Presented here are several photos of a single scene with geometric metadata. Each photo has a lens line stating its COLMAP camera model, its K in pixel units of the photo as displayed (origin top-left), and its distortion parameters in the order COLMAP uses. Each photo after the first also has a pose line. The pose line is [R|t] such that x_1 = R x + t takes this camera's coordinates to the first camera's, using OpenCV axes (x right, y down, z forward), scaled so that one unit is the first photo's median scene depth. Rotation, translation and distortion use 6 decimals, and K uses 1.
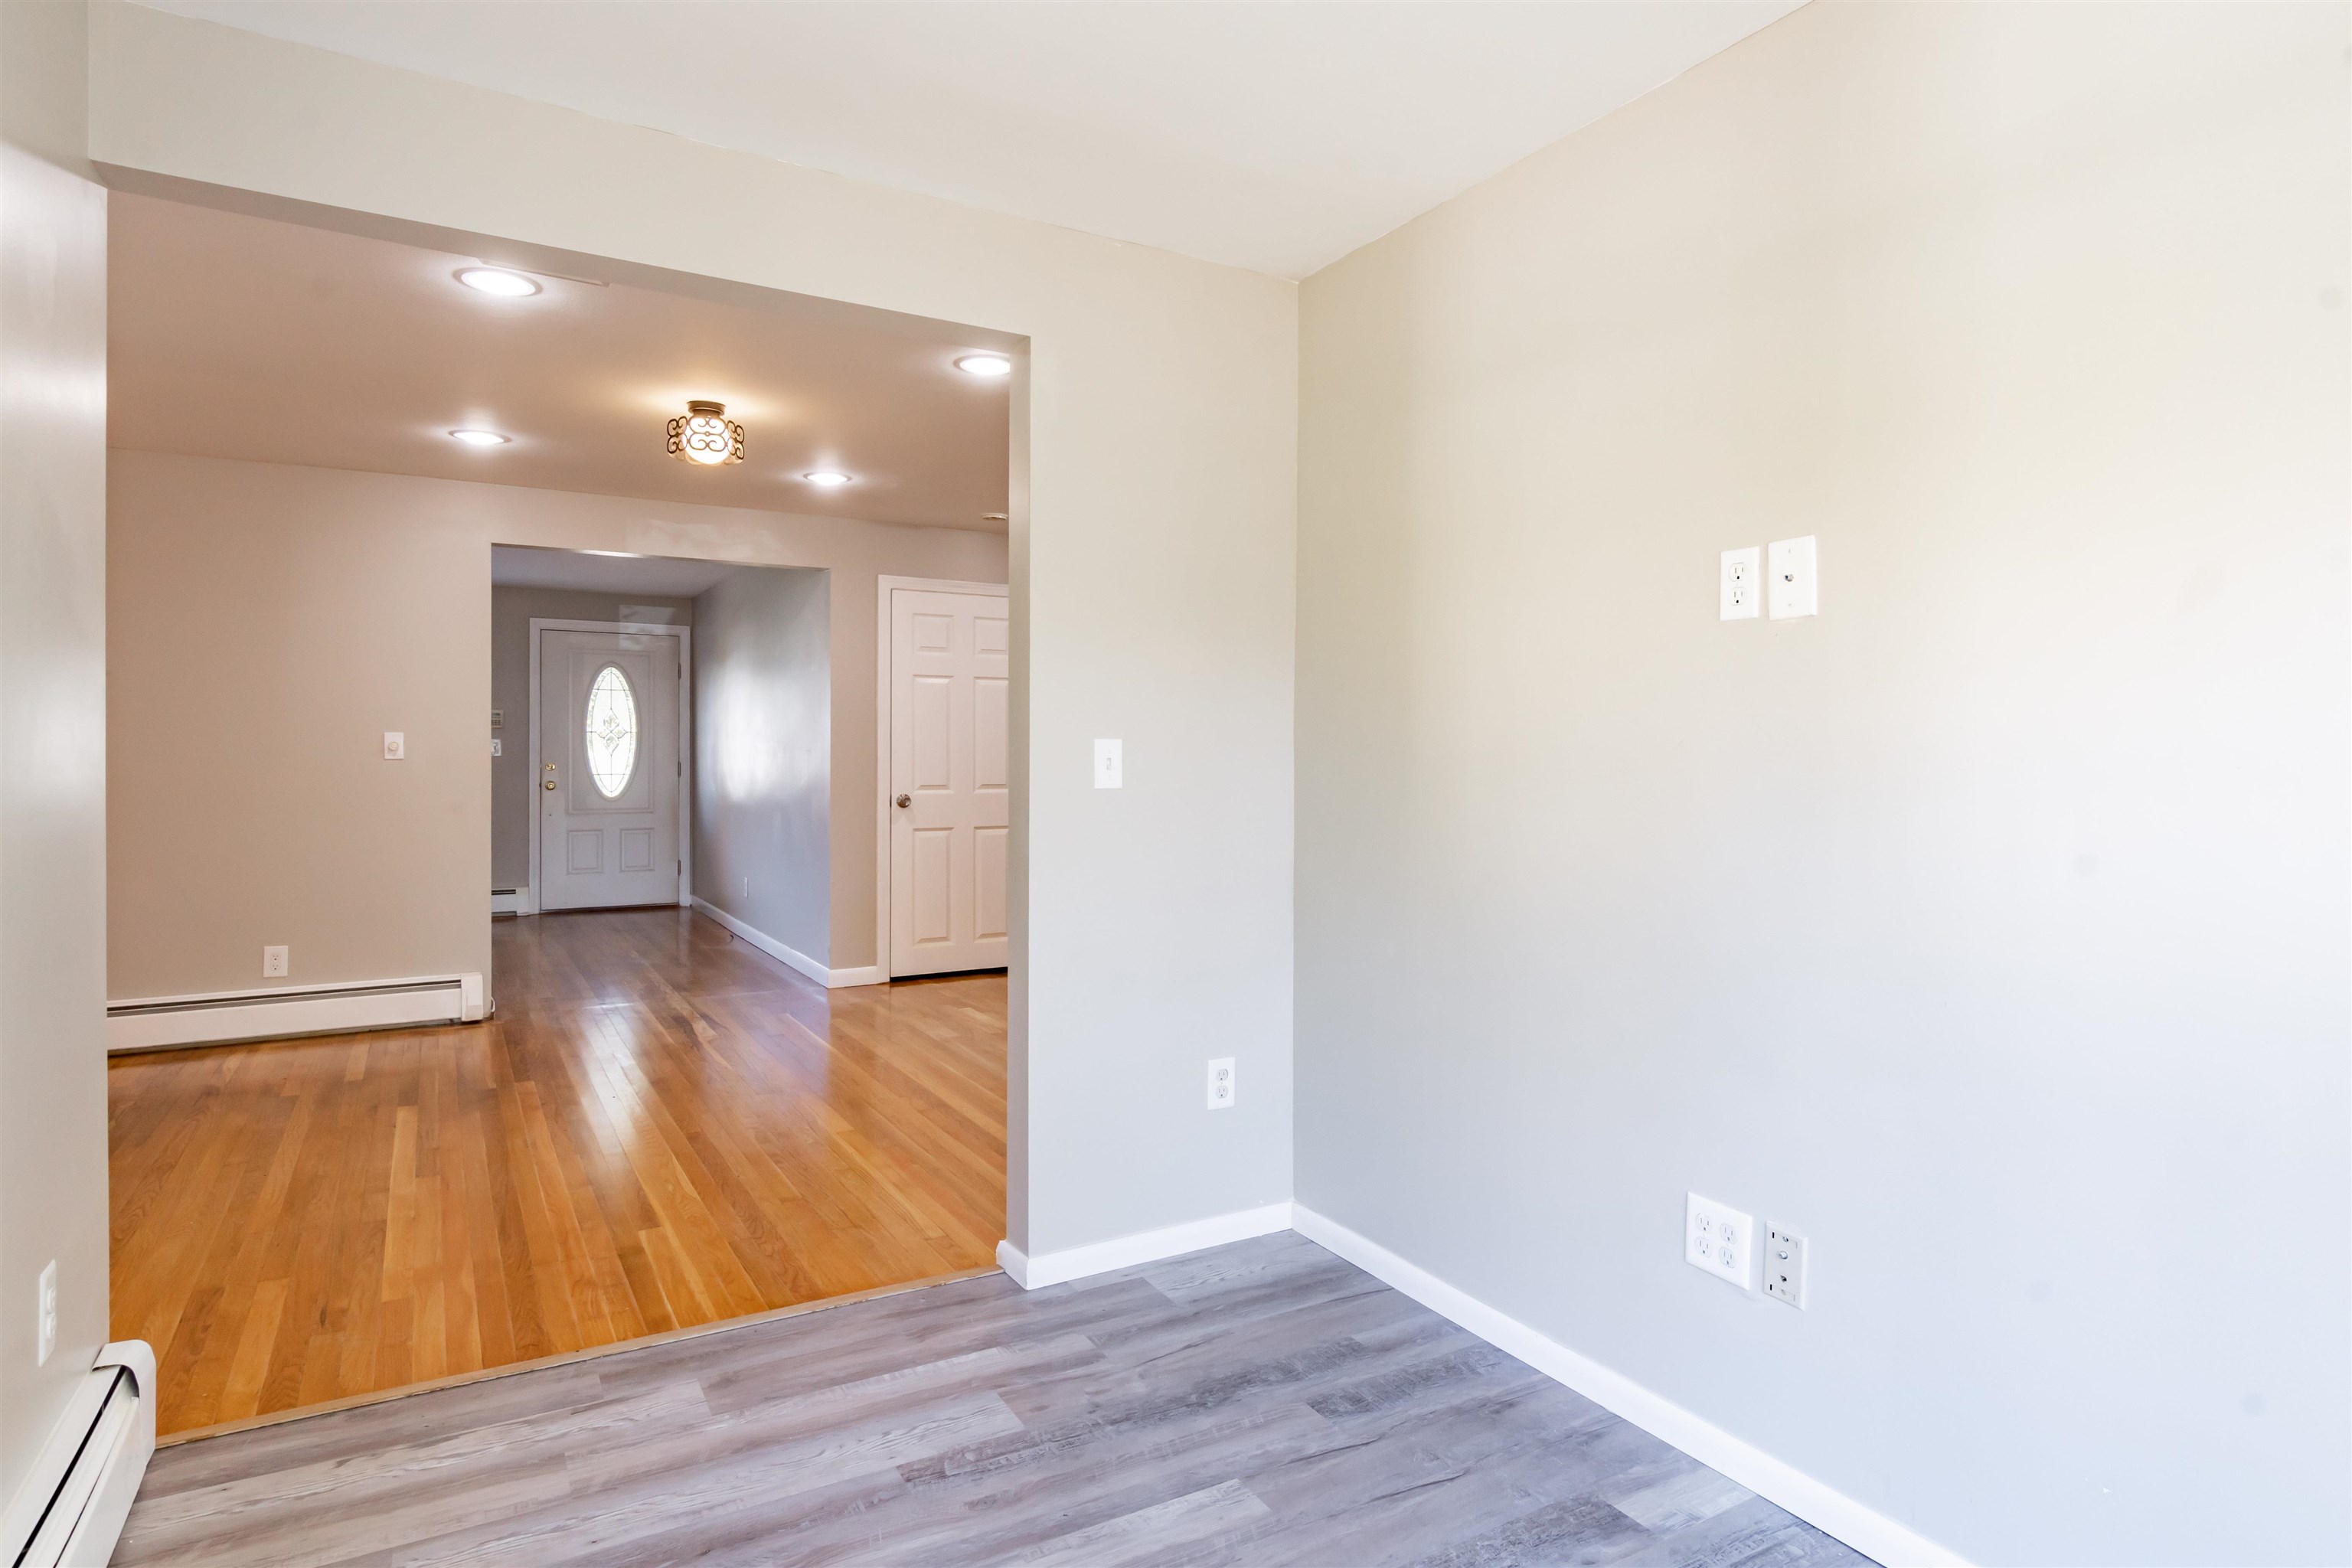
lens RADIAL K [[1286.1, 0, 1217.1], [0, 1286.1, 774.6], [0, 0, 1]] dist [-0.001172, -0.002577]
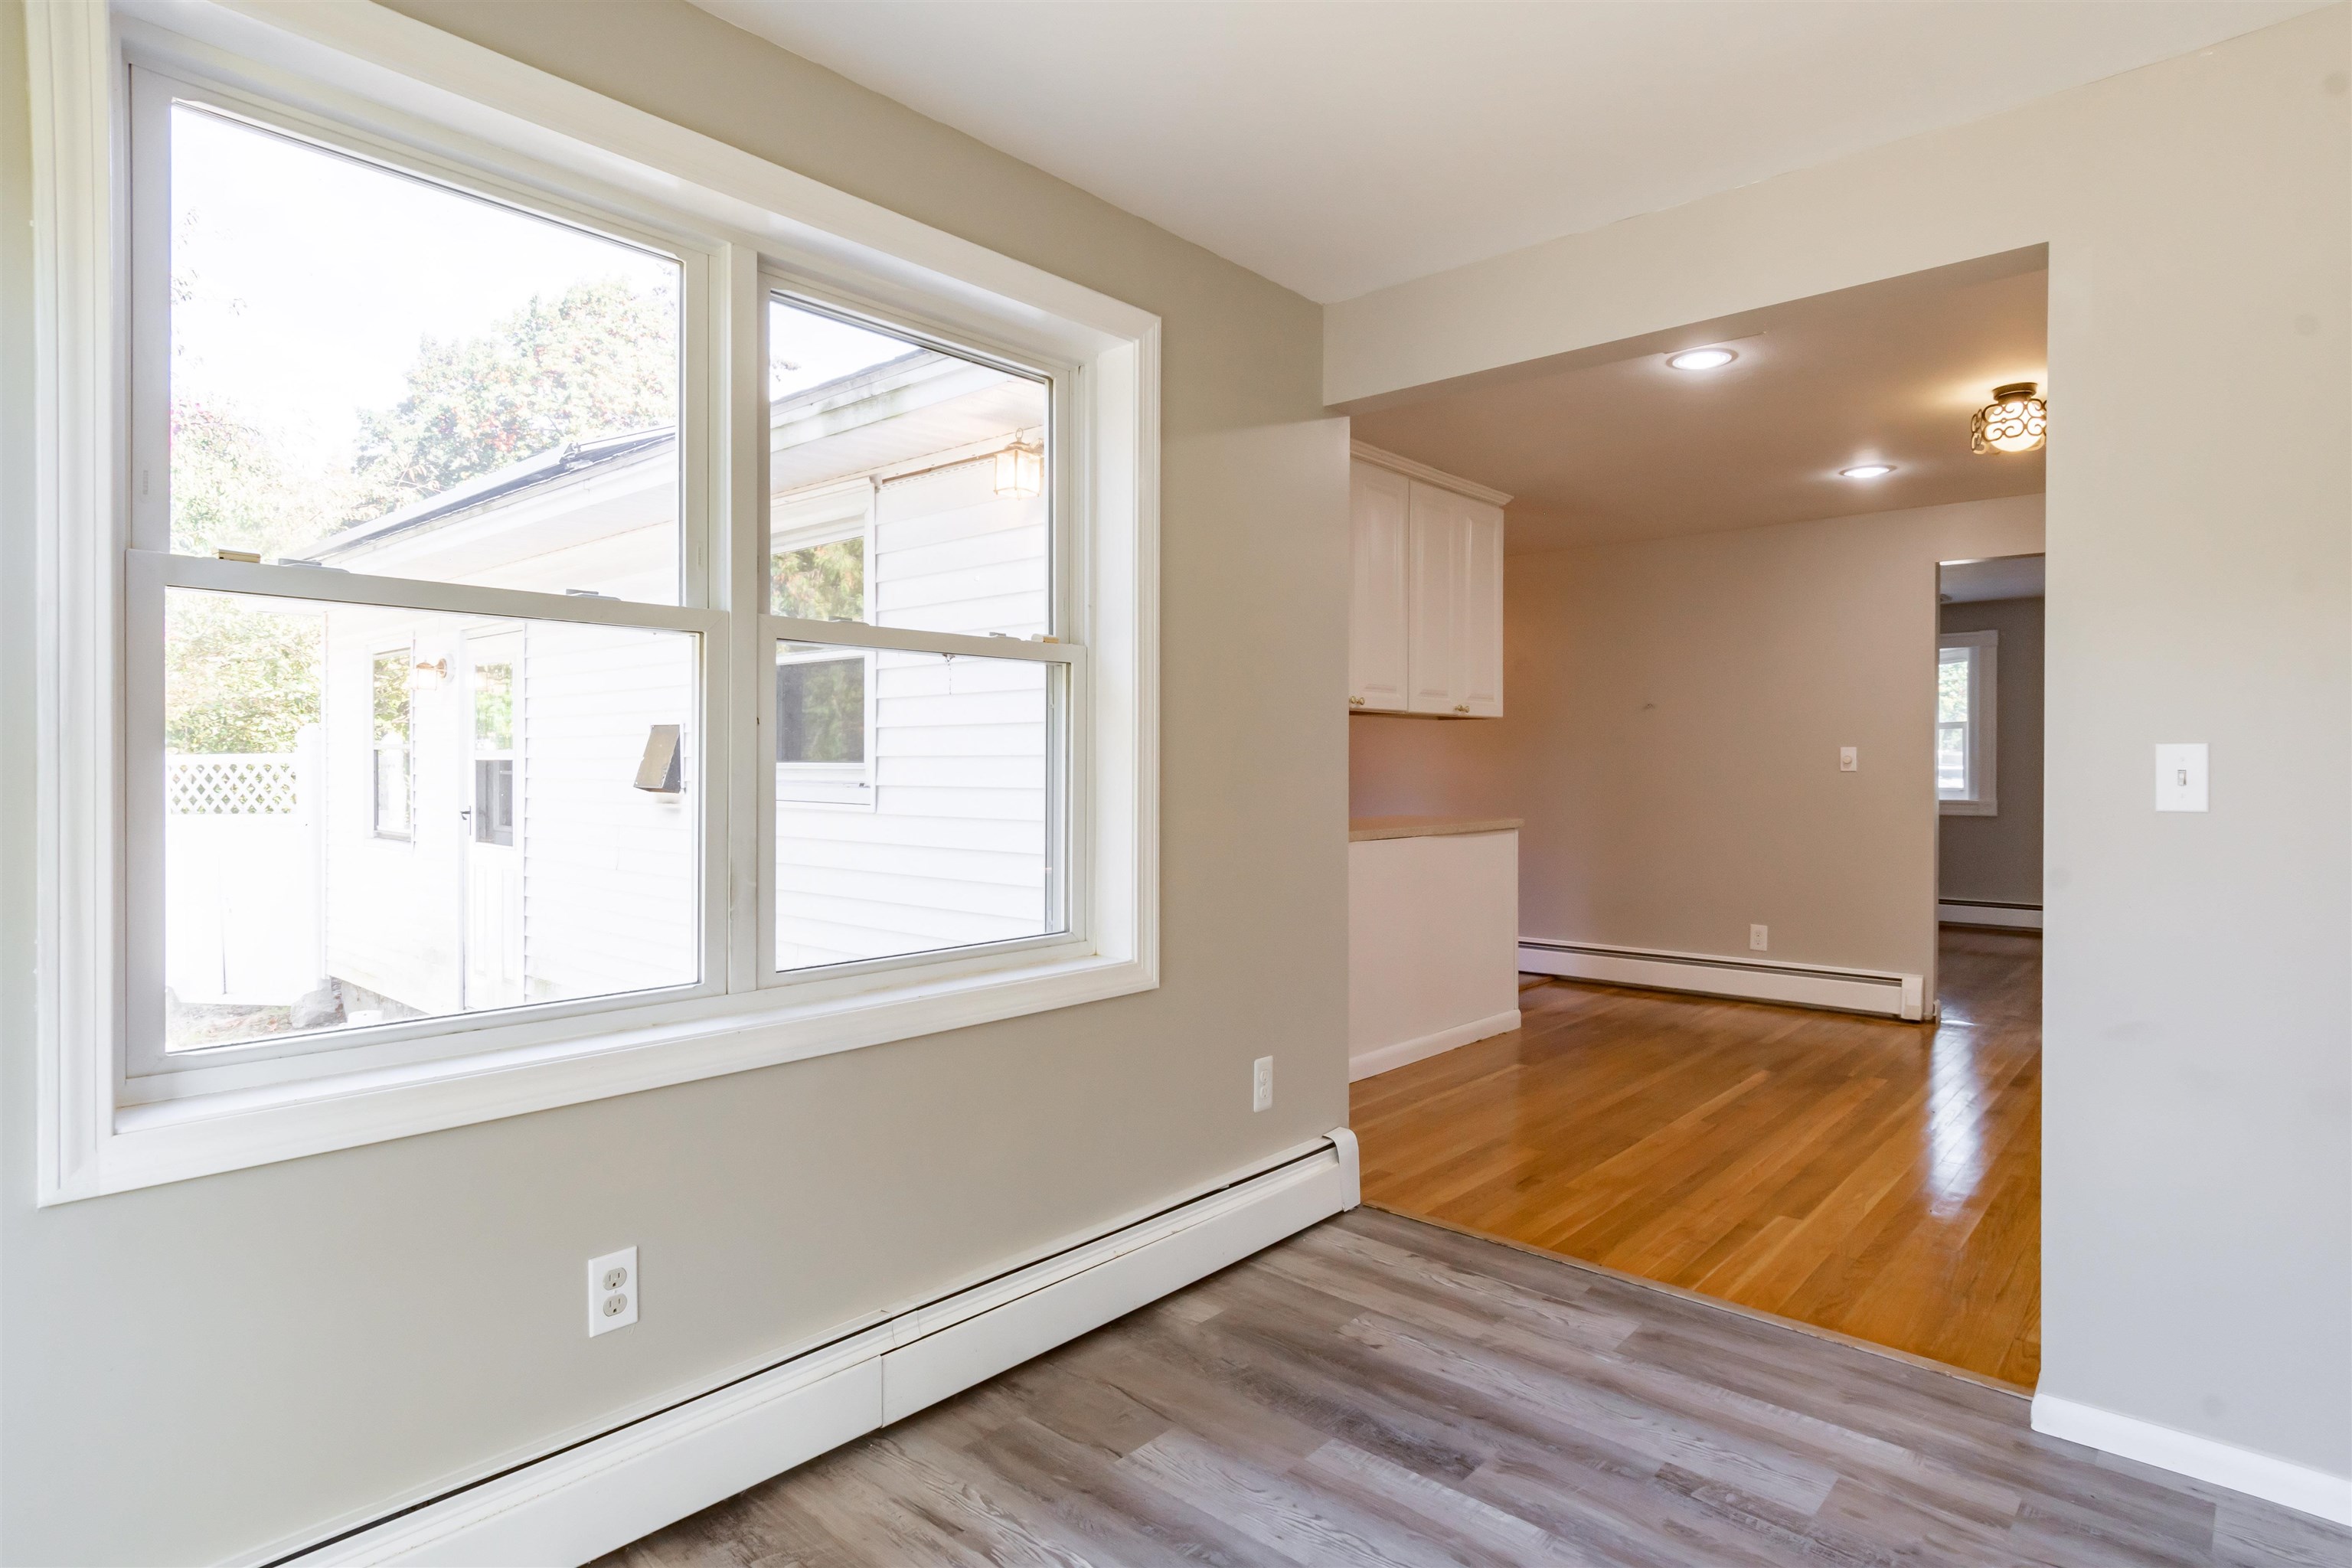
lens RADIAL K [[1253.3, 0, 1192.2], [0, 1253.3, 773.3], [0, 0, 1]] dist [0.001485, 0.003113]
pose [[0.295759, 0.005709, -0.955246, 0.465464], [-0.017651, 0.999844, 0.000511, -0.001260], [0.955100, 0.016710, 0.295813, 0.268233]]
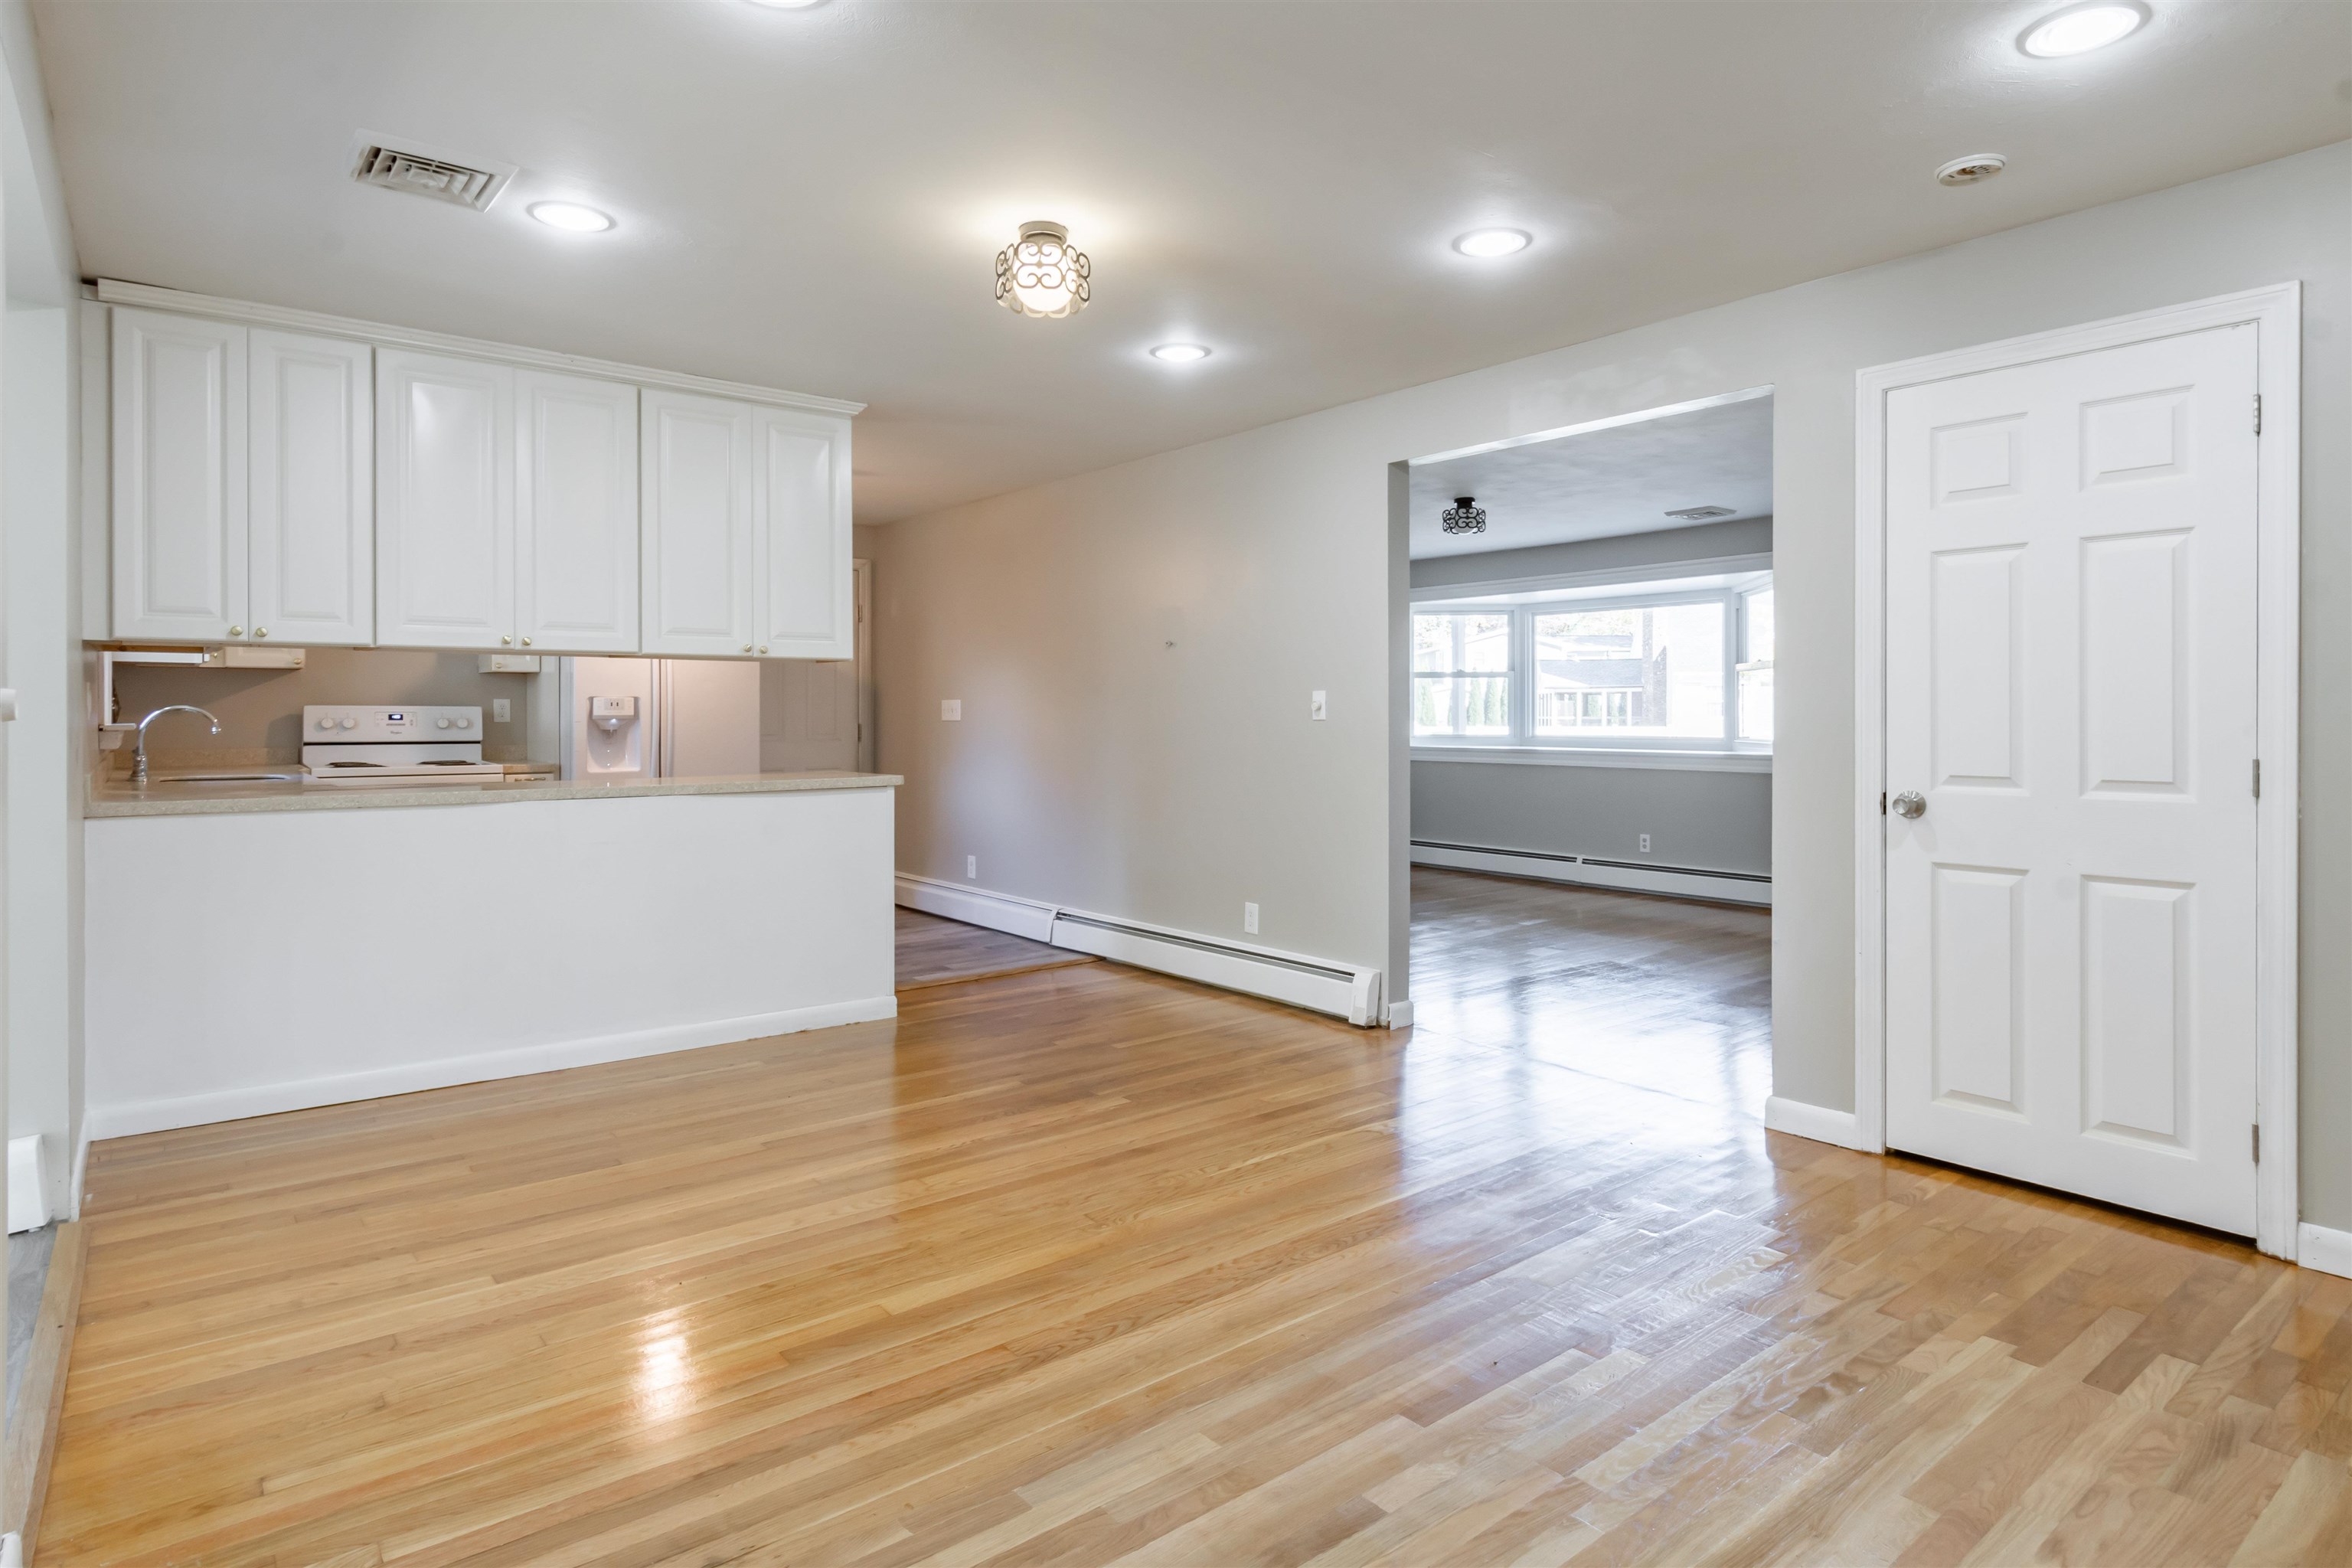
lens RADIAL K [[1273.5, 0, 1189.2], [0, 1273.5, 728.0], [0, 0, 1]] dist [-0.006064, -0.003003]
pose [[0.127291, 0.006643, -0.991843, 0.514096], [-0.014697, 0.999880, 0.004811, -0.018721], [0.991757, 0.013965, 0.127373, 1.602801]]
